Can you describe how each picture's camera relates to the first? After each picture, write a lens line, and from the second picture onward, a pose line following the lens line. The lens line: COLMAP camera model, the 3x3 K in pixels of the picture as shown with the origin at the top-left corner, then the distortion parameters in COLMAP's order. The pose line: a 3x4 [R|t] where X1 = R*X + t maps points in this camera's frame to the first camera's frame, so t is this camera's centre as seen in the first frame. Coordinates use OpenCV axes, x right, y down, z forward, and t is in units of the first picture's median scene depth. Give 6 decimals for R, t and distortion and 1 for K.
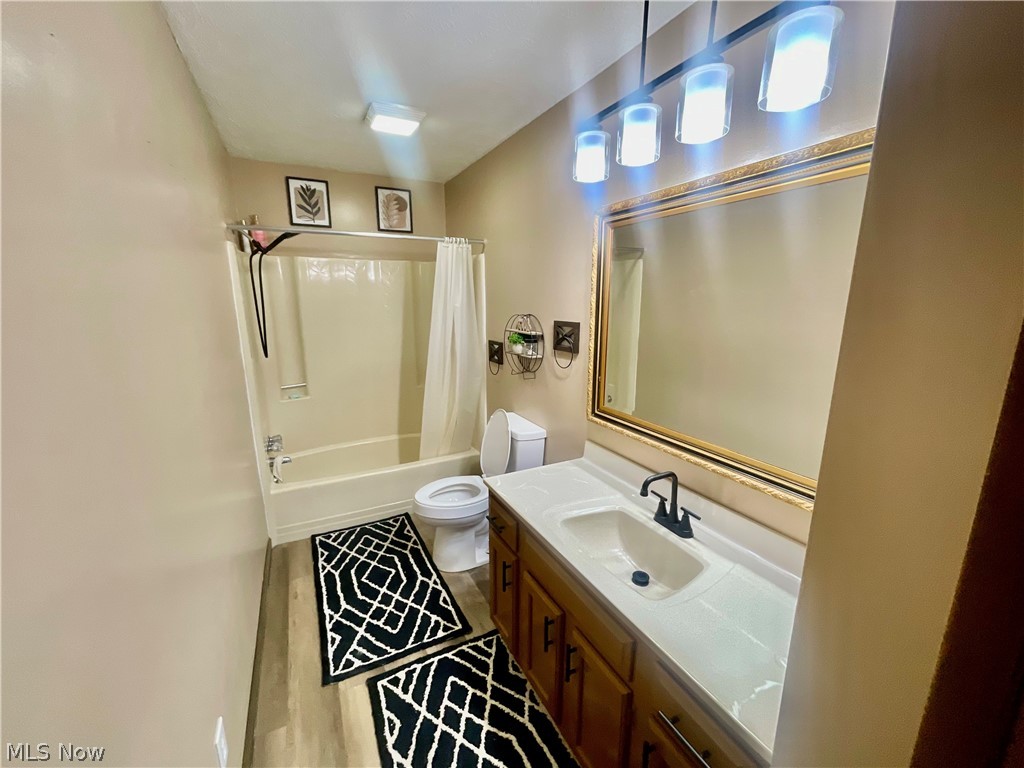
lens RADIAL K [[415.7, 0, 508.3], [0, 415.7, 389.9], [0, 0, 1]] dist [-0.002224, 0.000530]
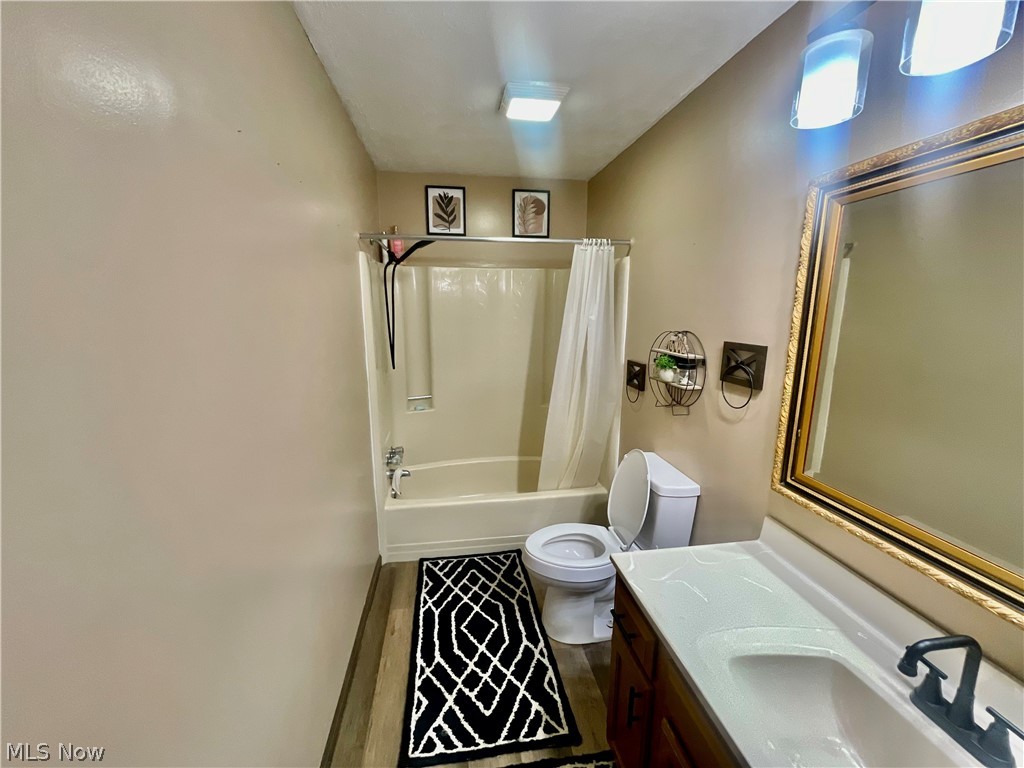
lens RADIAL K [[415.7, 0, 508.3], [0, 415.7, 389.9], [0, 0, 1]] dist [-0.002224, 0.000530]
pose [[0.948257, 0.064463, -0.310890, -0.015668], [-0.071385, 0.997389, -0.010925, -0.043019], [0.309374, 0.032553, 0.950383, 0.174586]]
